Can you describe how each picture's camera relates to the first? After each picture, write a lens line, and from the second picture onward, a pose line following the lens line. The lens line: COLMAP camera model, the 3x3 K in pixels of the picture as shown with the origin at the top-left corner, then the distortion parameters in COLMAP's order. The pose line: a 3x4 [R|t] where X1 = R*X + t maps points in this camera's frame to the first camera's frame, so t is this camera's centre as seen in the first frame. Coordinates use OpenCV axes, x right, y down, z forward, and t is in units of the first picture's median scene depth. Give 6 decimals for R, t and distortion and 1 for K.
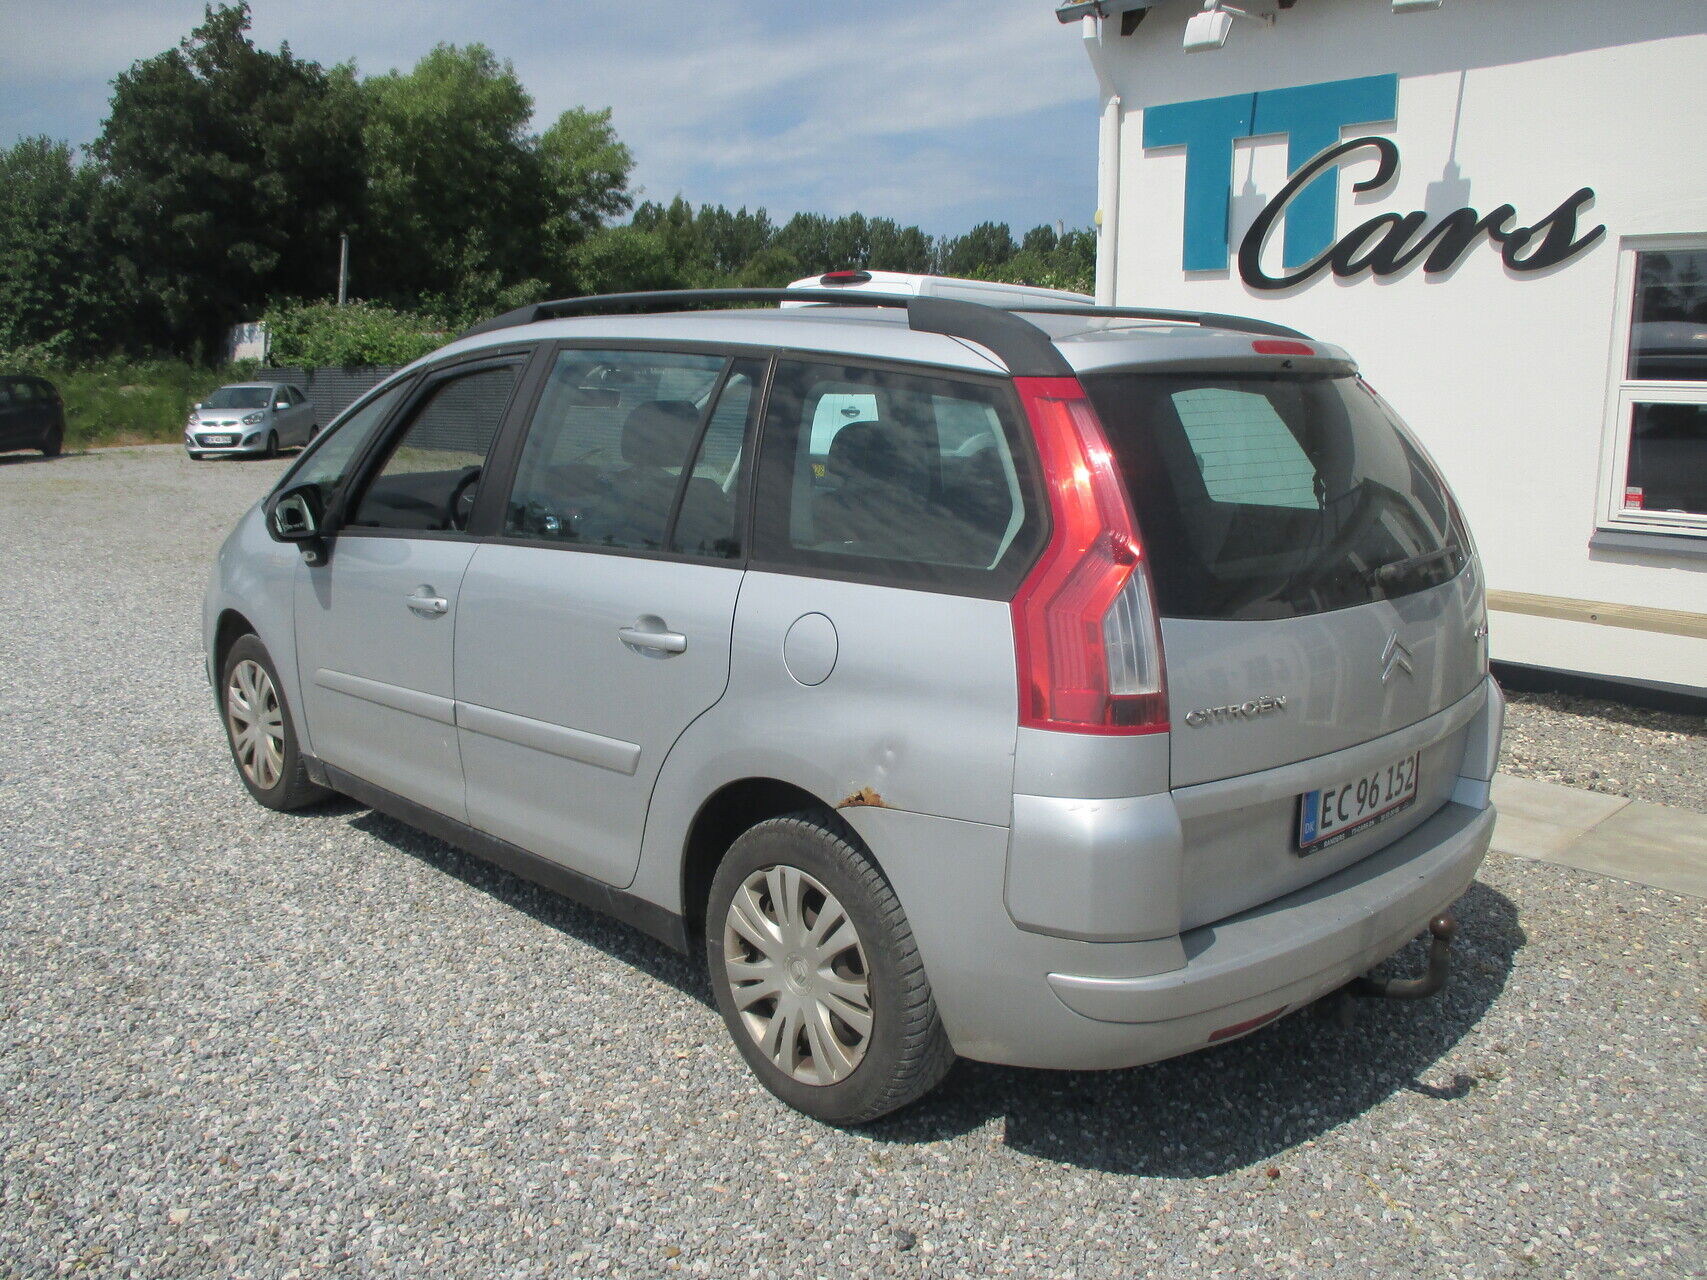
lens RADIAL K [[1431.8, 0, 853.5], [0, 1431.8, 640.0], [0, 0, 1]] dist [-0.046980, 0.019554]
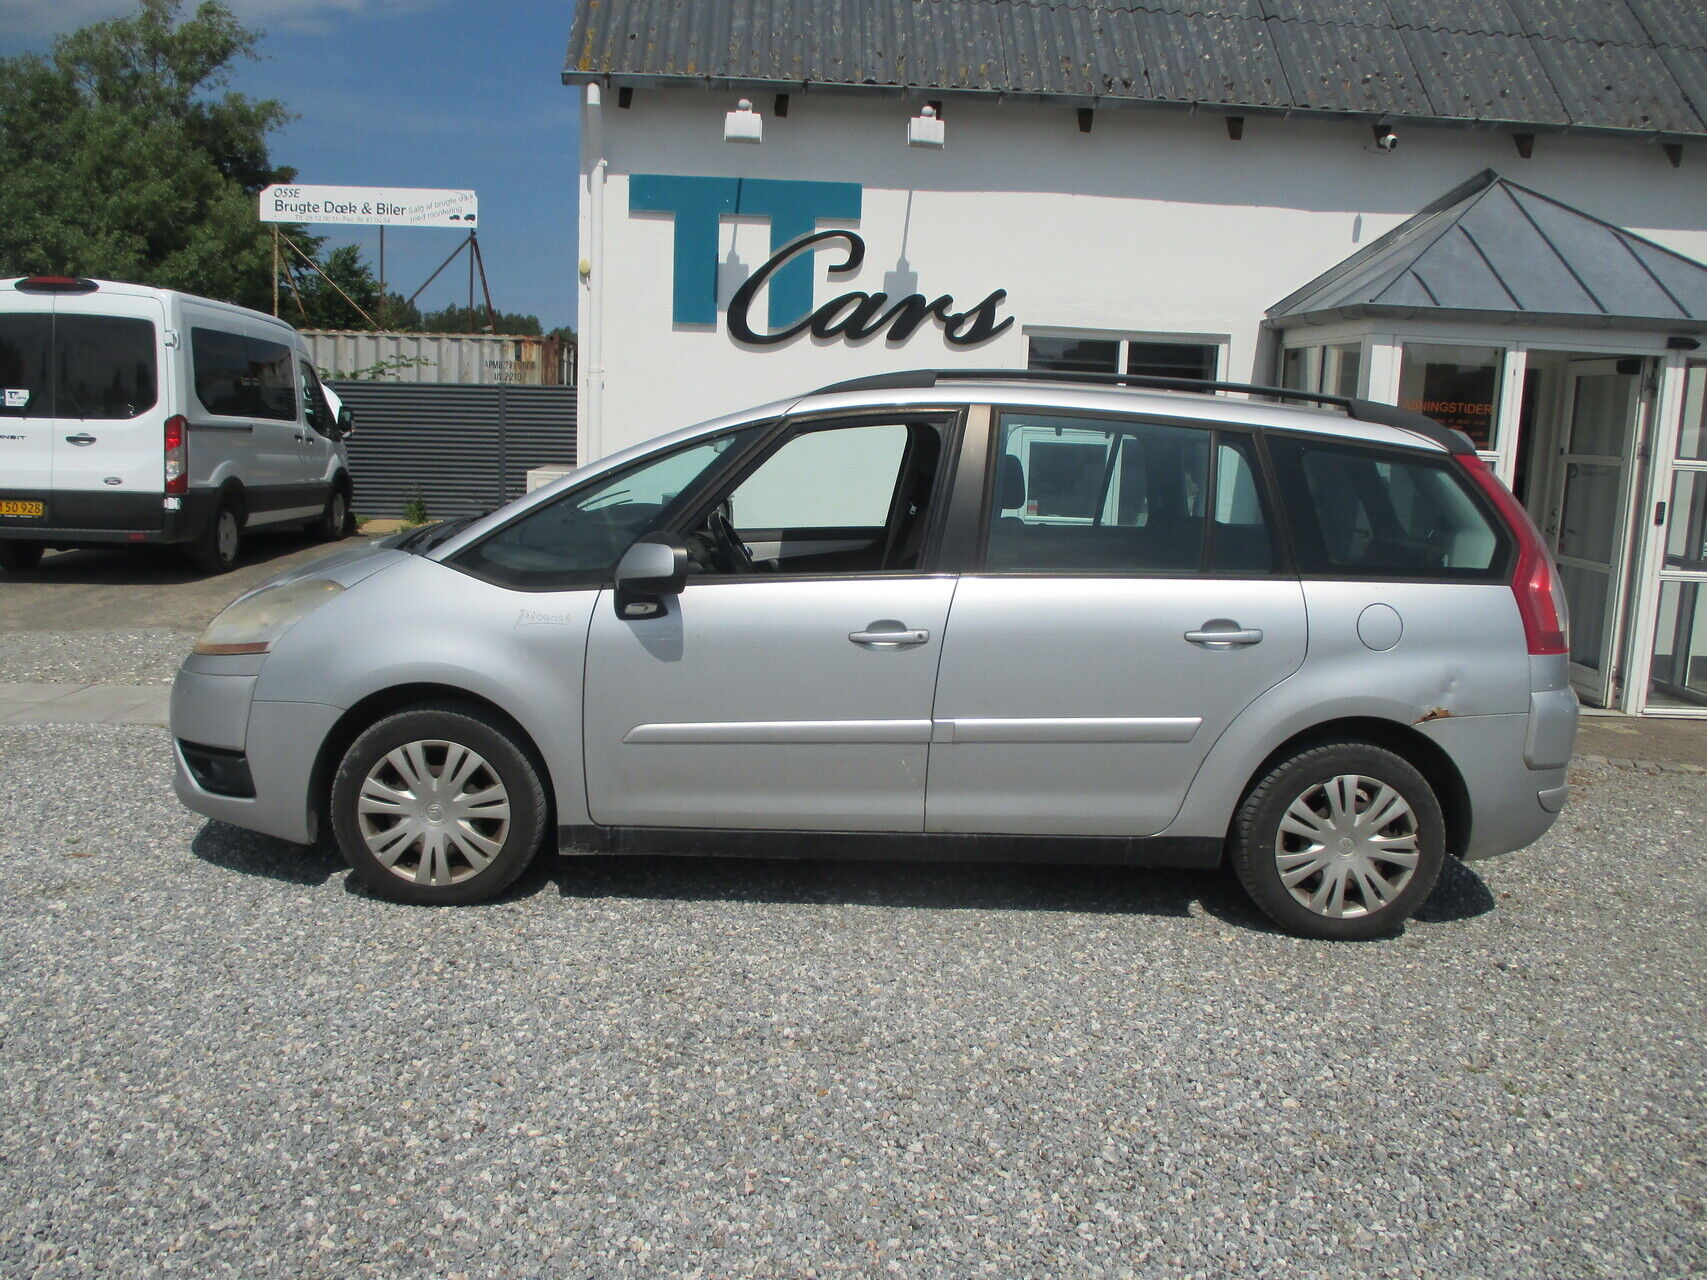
lens RADIAL K [[1407.0, 0, 855.6], [0, 1407.0, 647.7], [0, 0, 1]] dist [-0.031319, -0.010131]
pose [[0.686058, -0.100800, 0.720530, -0.603565], [0.101504, 0.993931, 0.042400, -0.037228], [-0.720431, 0.044047, 0.692126, 0.144393]]
